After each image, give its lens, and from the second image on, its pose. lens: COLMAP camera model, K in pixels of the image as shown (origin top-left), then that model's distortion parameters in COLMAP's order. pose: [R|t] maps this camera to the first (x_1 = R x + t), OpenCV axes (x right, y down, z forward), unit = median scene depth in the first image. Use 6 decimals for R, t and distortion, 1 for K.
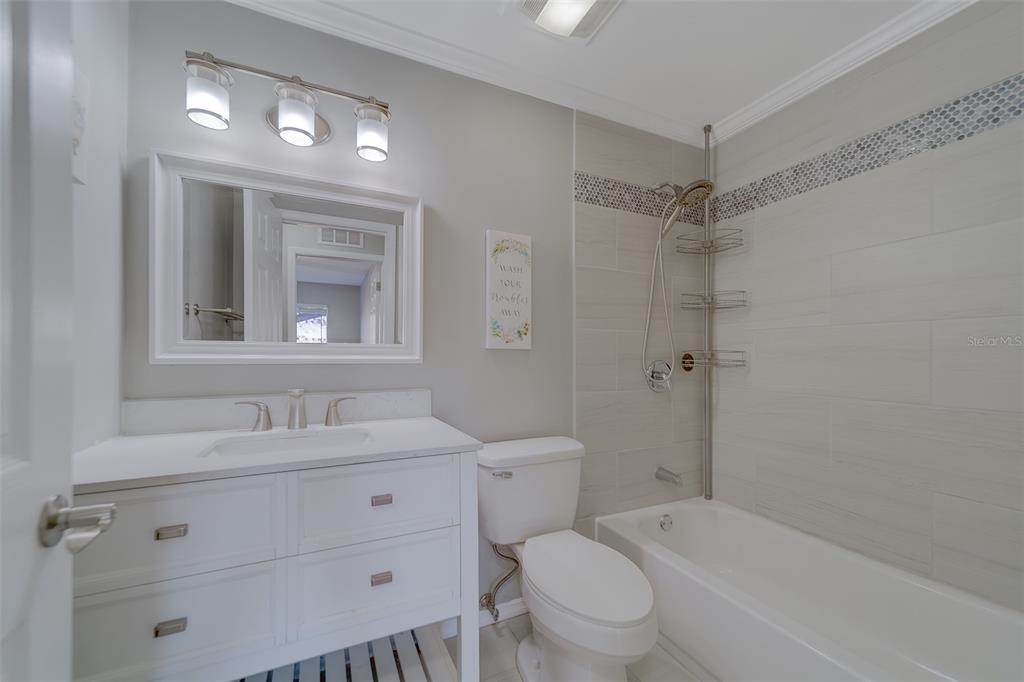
lens RADIAL K [[378.8, 0, 469.7], [0, 378.8, 355.0], [0, 0, 1]] dist [-0.000552, -0.000109]
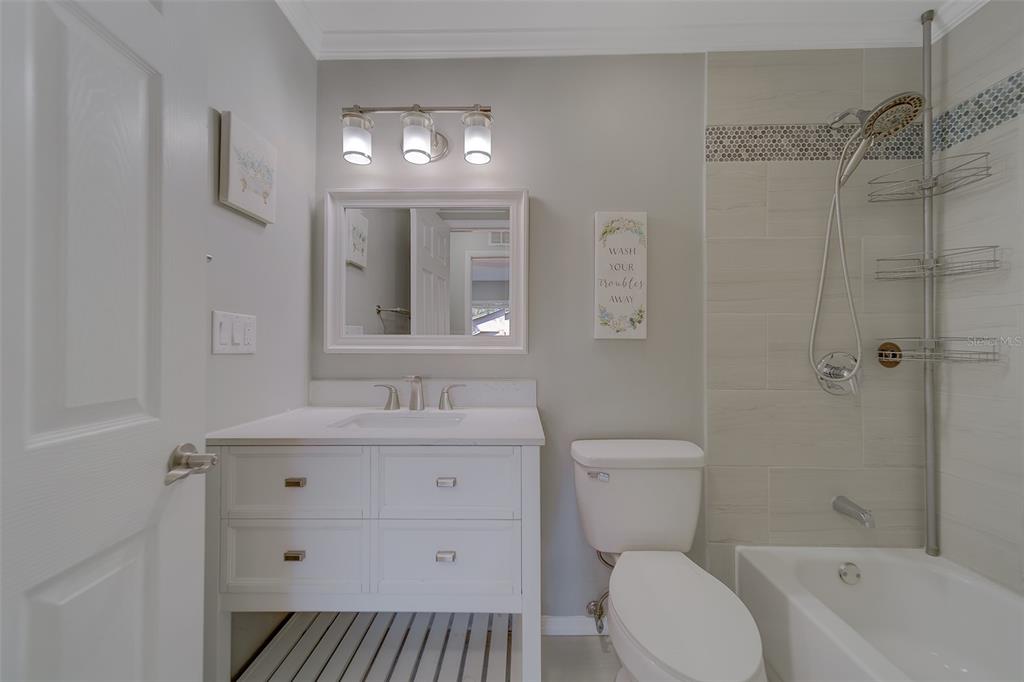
lens RADIAL K [[366.8, 0, 499.3], [0, 366.8, 344.4], [0, 0, 1]] dist [0.001280, -0.000068]
pose [[0.911738, -0.004168, -0.410751, 0.199486], [0.002729, 0.999988, -0.004089, 0.000337], [0.410763, 0.002608, 0.911738, 0.074059]]
